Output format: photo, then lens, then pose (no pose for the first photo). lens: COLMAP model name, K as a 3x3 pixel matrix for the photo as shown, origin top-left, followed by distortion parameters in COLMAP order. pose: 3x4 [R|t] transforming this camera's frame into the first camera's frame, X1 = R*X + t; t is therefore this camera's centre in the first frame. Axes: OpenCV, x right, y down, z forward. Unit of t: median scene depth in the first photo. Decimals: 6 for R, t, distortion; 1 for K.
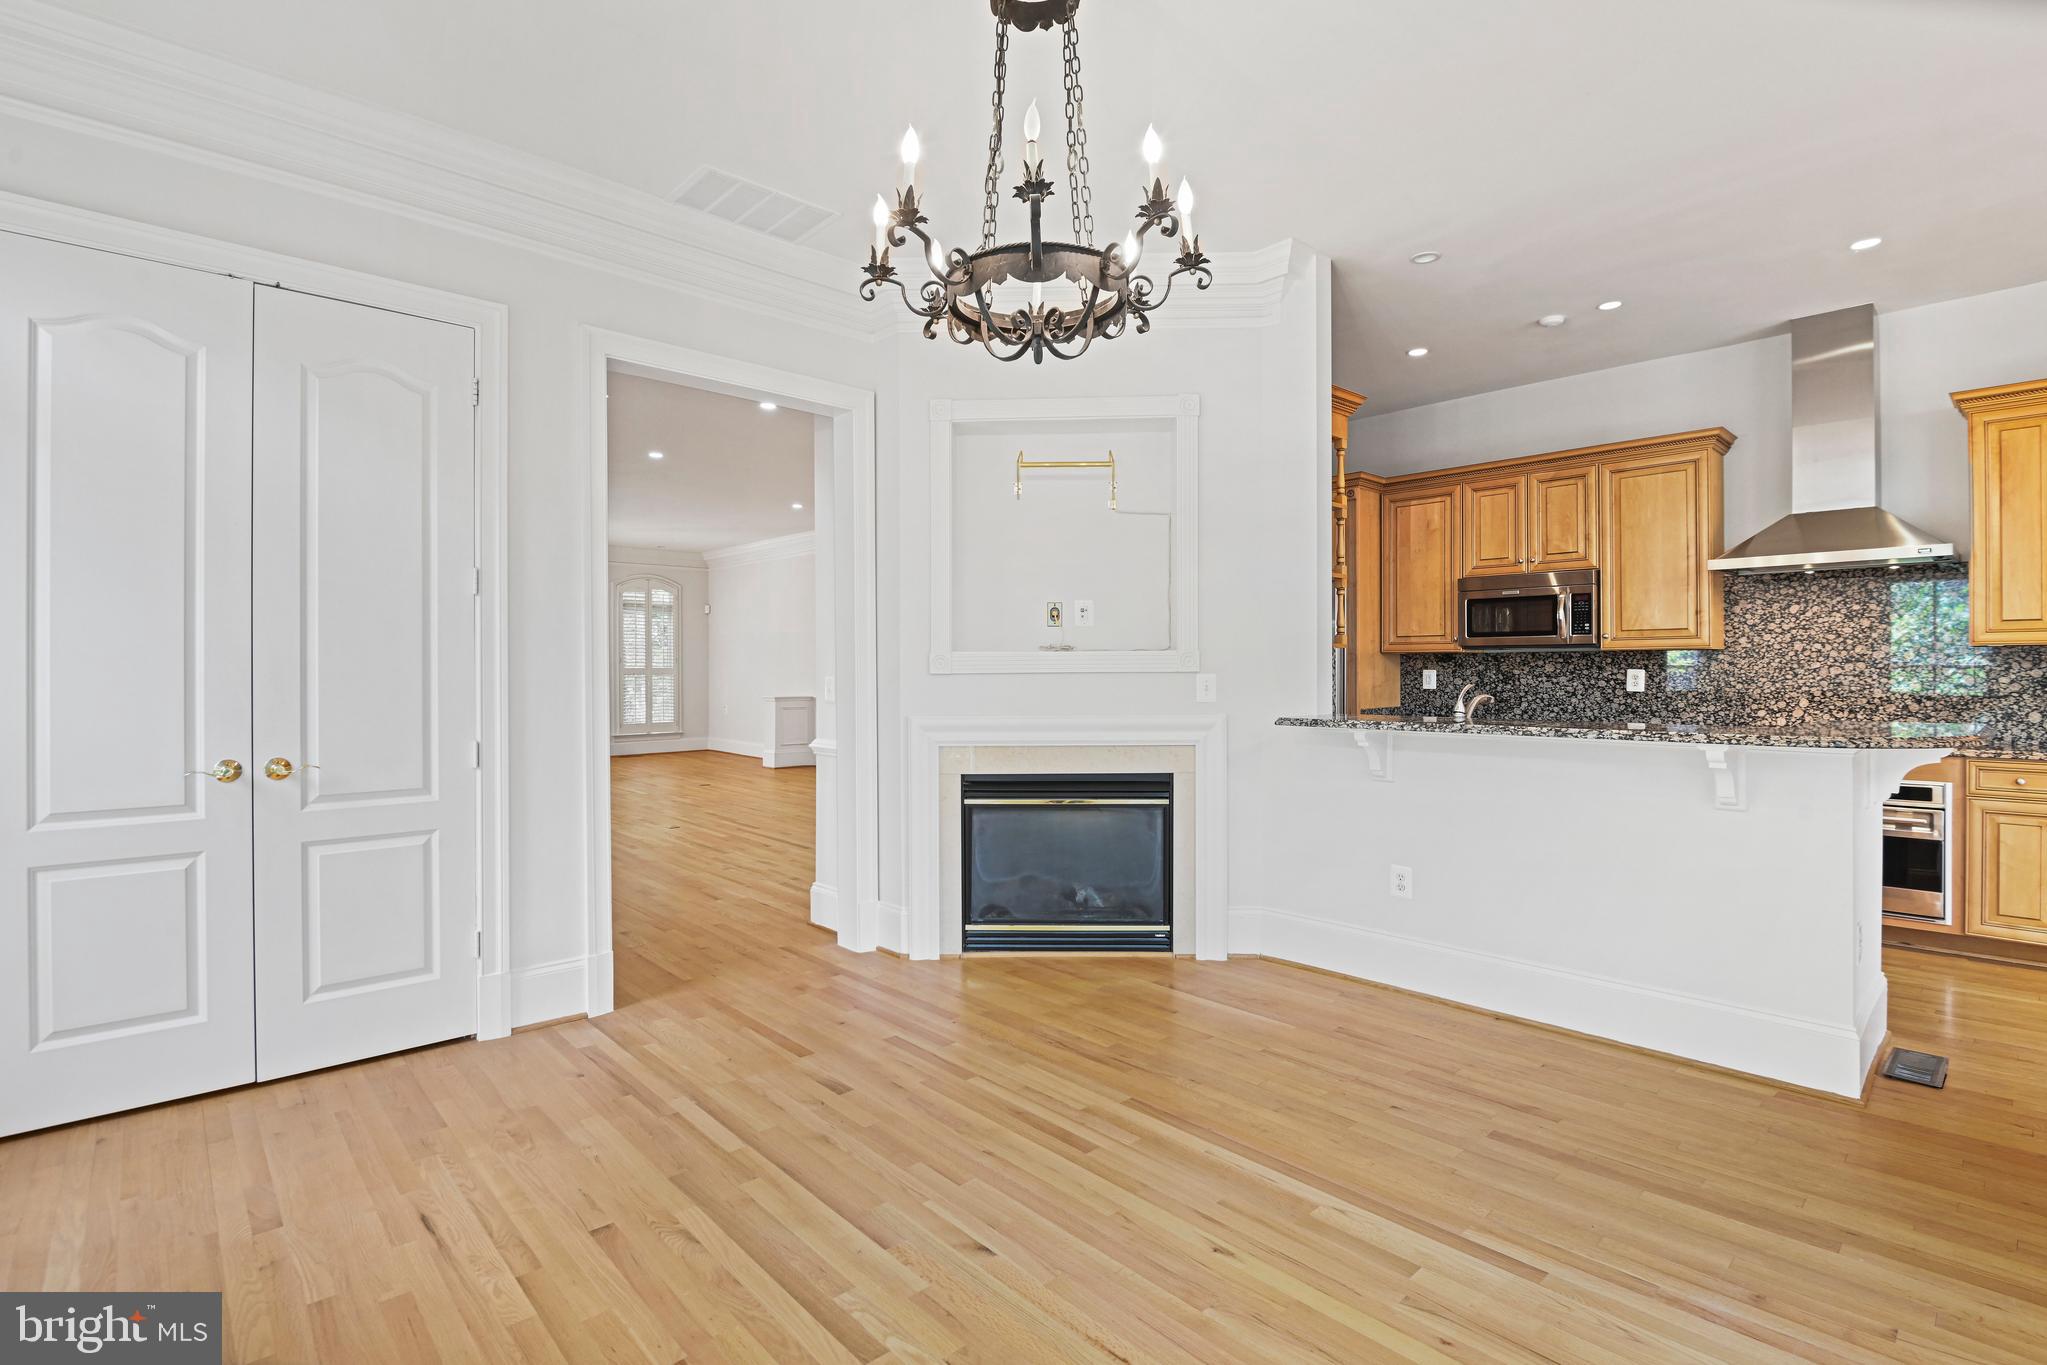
lens RADIAL K [[957.4, 0, 1030.7], [0, 957.4, 667.7], [0, 0, 1]] dist [-0.015715, -0.003899]
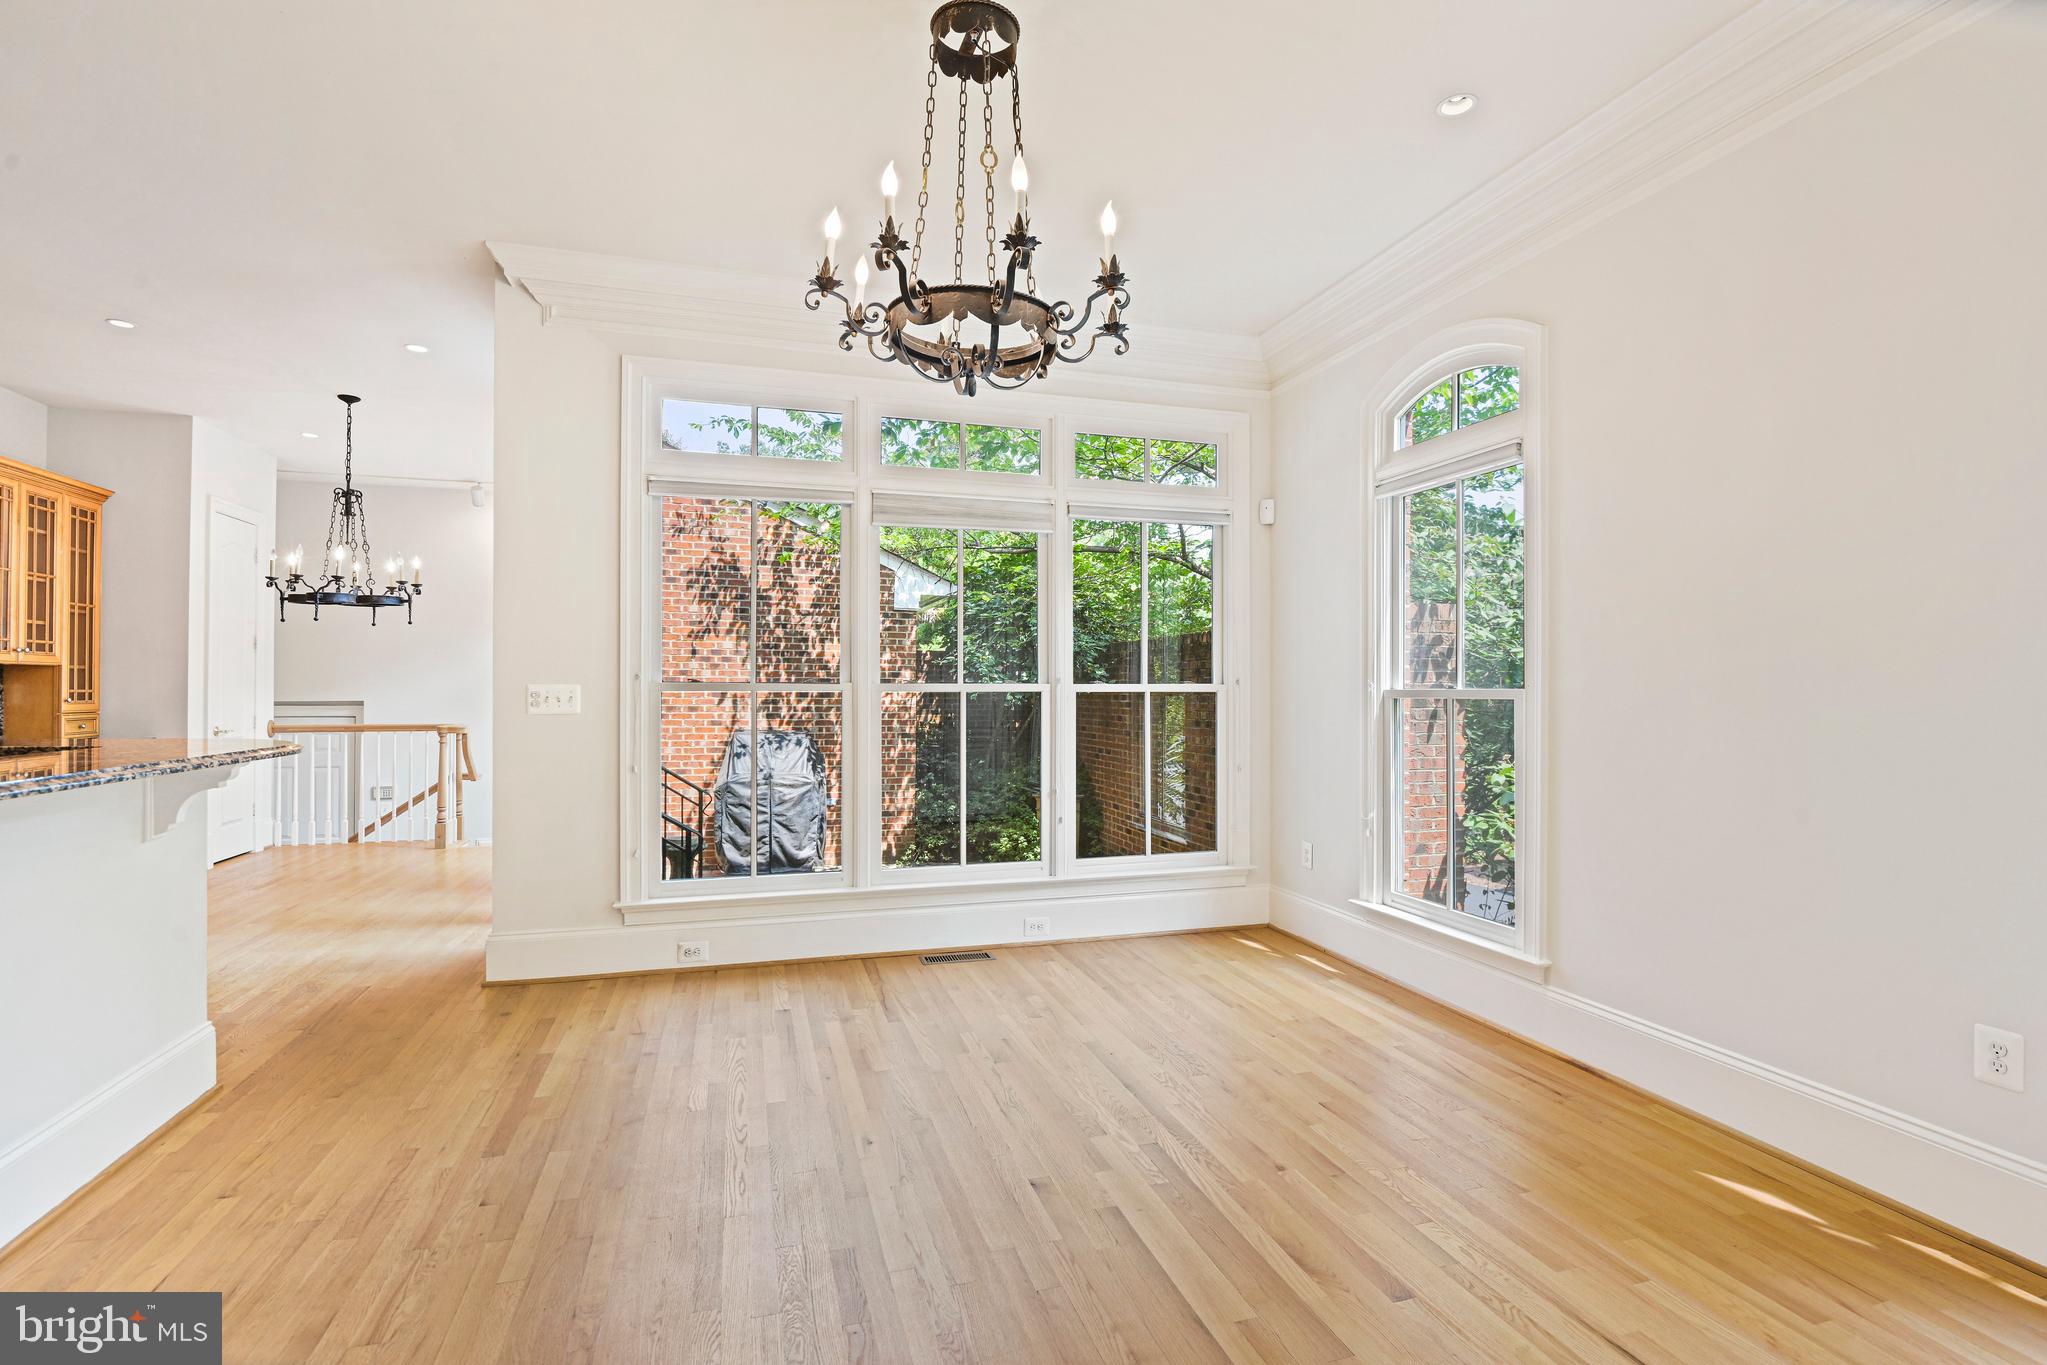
lens RADIAL K [[957.4, 0, 1012.0], [0, 957.4, 684.2], [0, 0, 1]] dist [-0.015715, -0.003899]
pose [[-0.892186, 0.000970, 0.451666, -0.311852], [-0.003654, 0.999949, -0.009364, 0.007336], [-0.451653, -0.010005, -0.892138, 1.169967]]
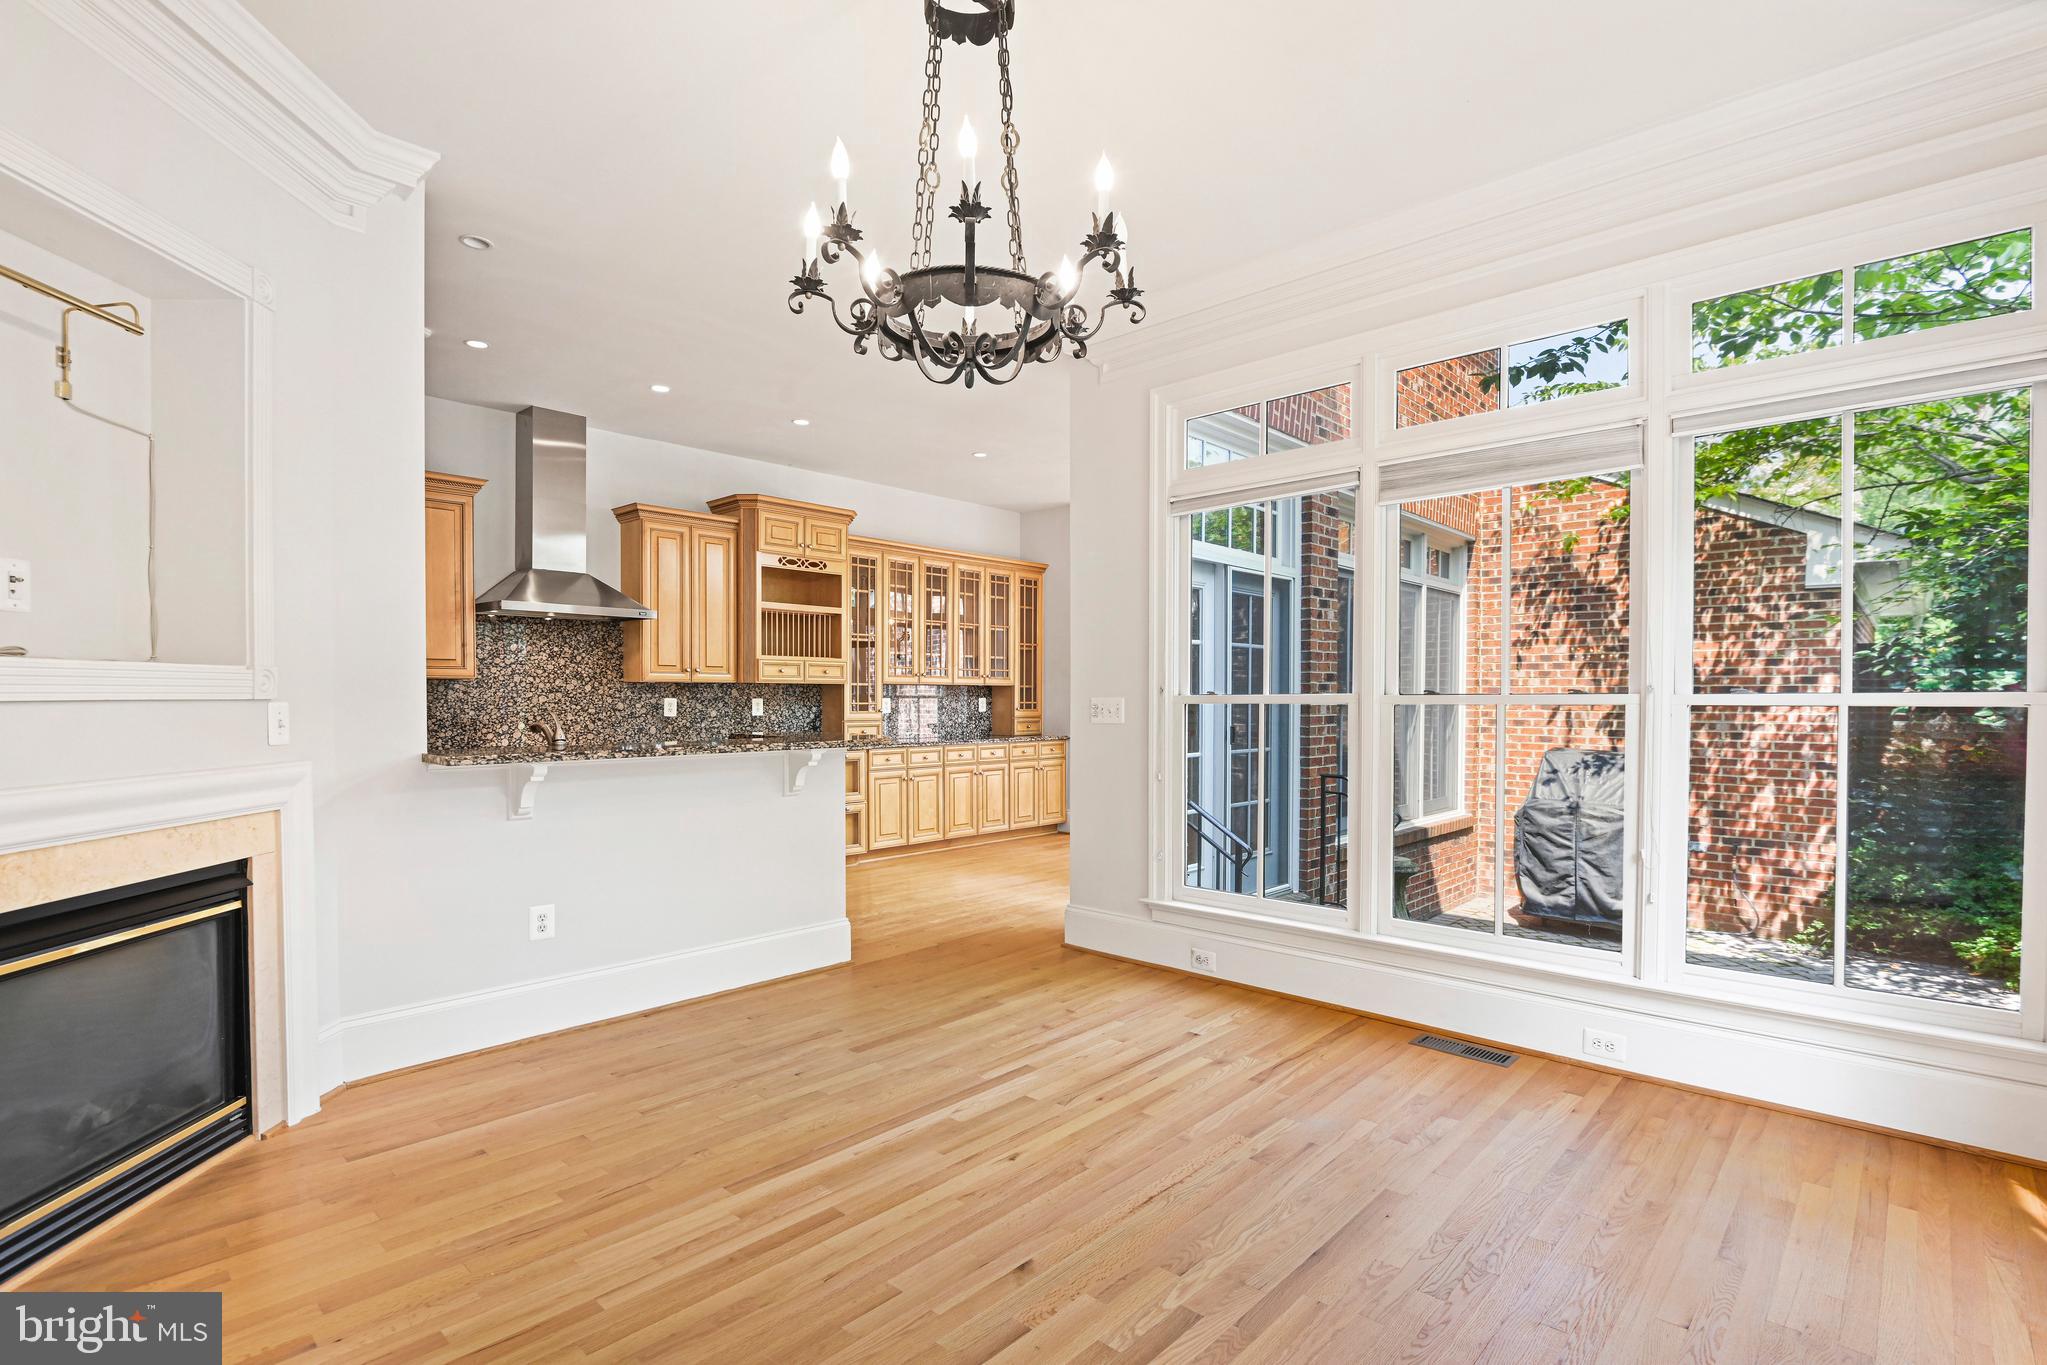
lens RADIAL K [[957.4, 0, 1023.1], [0, 957.4, 728.9], [0, 0, 1]] dist [-0.015715, -0.003899]
pose [[-0.063400, -0.030370, 0.997526, -0.597565], [-0.003996, 0.999537, 0.030177, 0.002672], [-0.997980, -0.002073, -0.063492, 0.607417]]
